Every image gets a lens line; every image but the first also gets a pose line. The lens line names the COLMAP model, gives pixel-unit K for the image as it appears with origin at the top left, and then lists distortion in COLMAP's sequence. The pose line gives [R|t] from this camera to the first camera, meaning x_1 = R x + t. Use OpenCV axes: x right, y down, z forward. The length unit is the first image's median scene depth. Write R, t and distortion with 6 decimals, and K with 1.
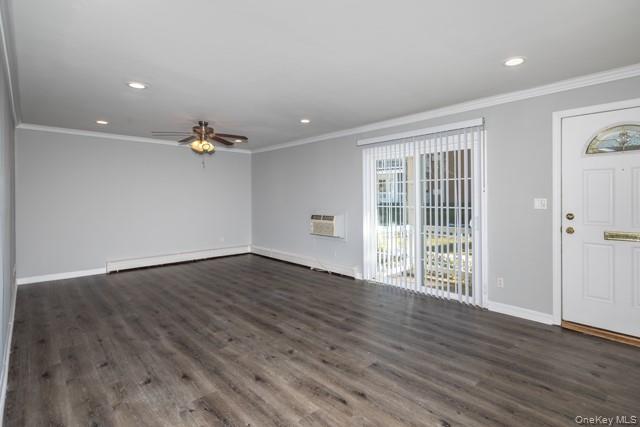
lens RADIAL K [[304.2, 0, 320.9], [0, 304.2, 198.1], [0, 0, 1]] dist [0.016733, -0.000174]
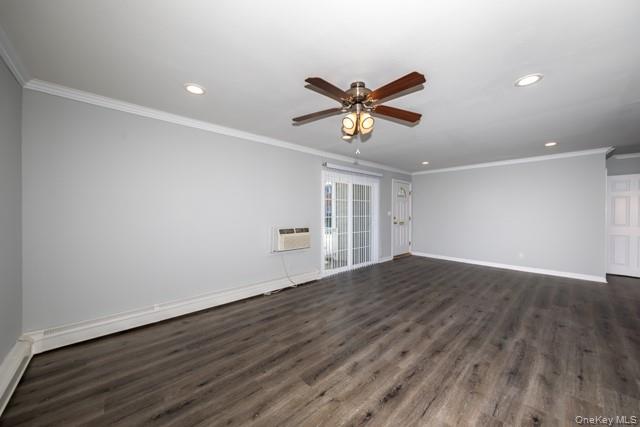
lens RADIAL K [[237.6, 0, 320.0], [0, 237.6, 213.5], [0, 0, 1]] dist [-0.000284, 0.000153]
pose [[0.011213, -0.000926, 0.999937, -1.152861], [0.000625, 0.999999, 0.000919, 0.014746], [-0.999937, 0.000615, 0.011214, 1.431173]]
